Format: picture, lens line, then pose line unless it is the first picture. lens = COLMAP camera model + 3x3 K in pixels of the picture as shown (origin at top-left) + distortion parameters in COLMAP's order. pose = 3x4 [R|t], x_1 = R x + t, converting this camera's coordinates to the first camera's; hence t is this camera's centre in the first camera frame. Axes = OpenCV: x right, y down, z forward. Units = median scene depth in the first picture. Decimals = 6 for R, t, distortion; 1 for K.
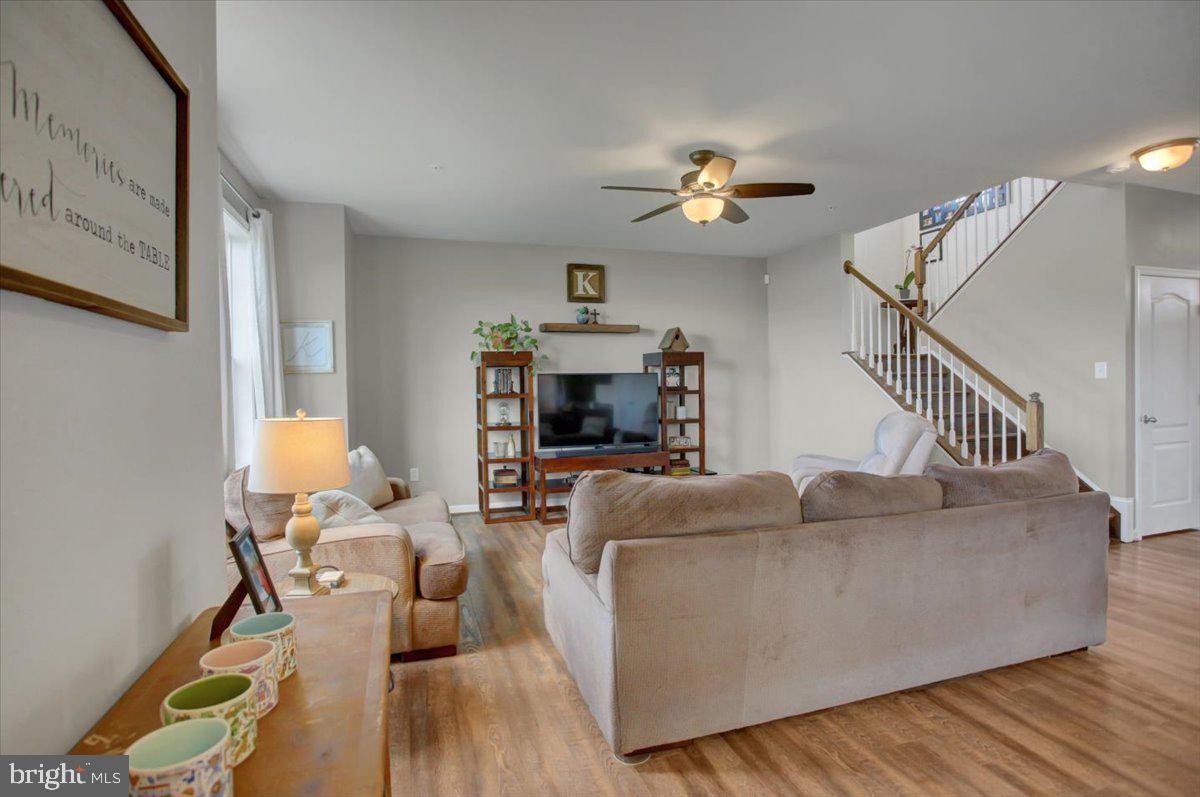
lens RADIAL K [[590.8, 0, 593.5], [0, 590.8, 398.1], [0, 0, 1]] dist [-0.073331, 0.034445]
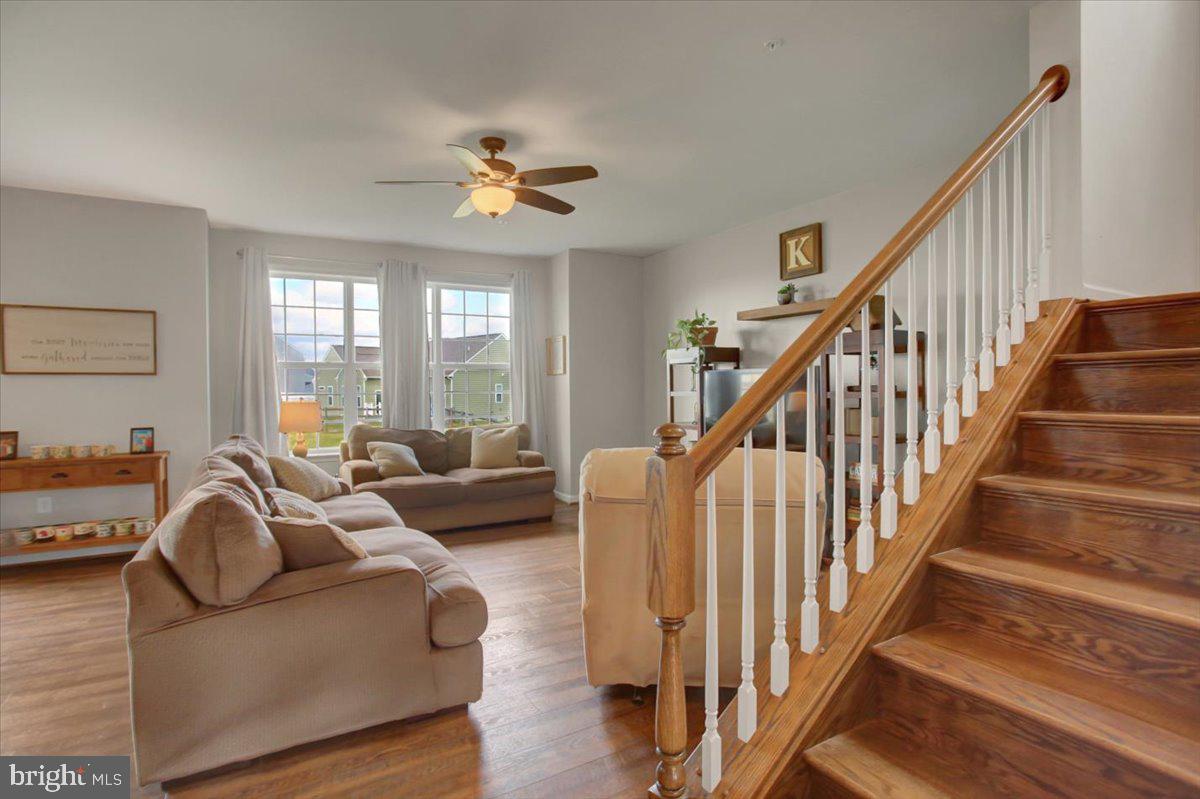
lens RADIAL K [[590.8, 0, 593.5], [0, 590.8, 399.1], [0, 0, 1]] dist [-0.073331, 0.034445]
pose [[0.220954, 0.030113, -0.974819, 0.722902], [-0.009824, 0.999541, 0.028651, -0.021438], [0.975235, 0.003246, 0.221149, 0.596106]]
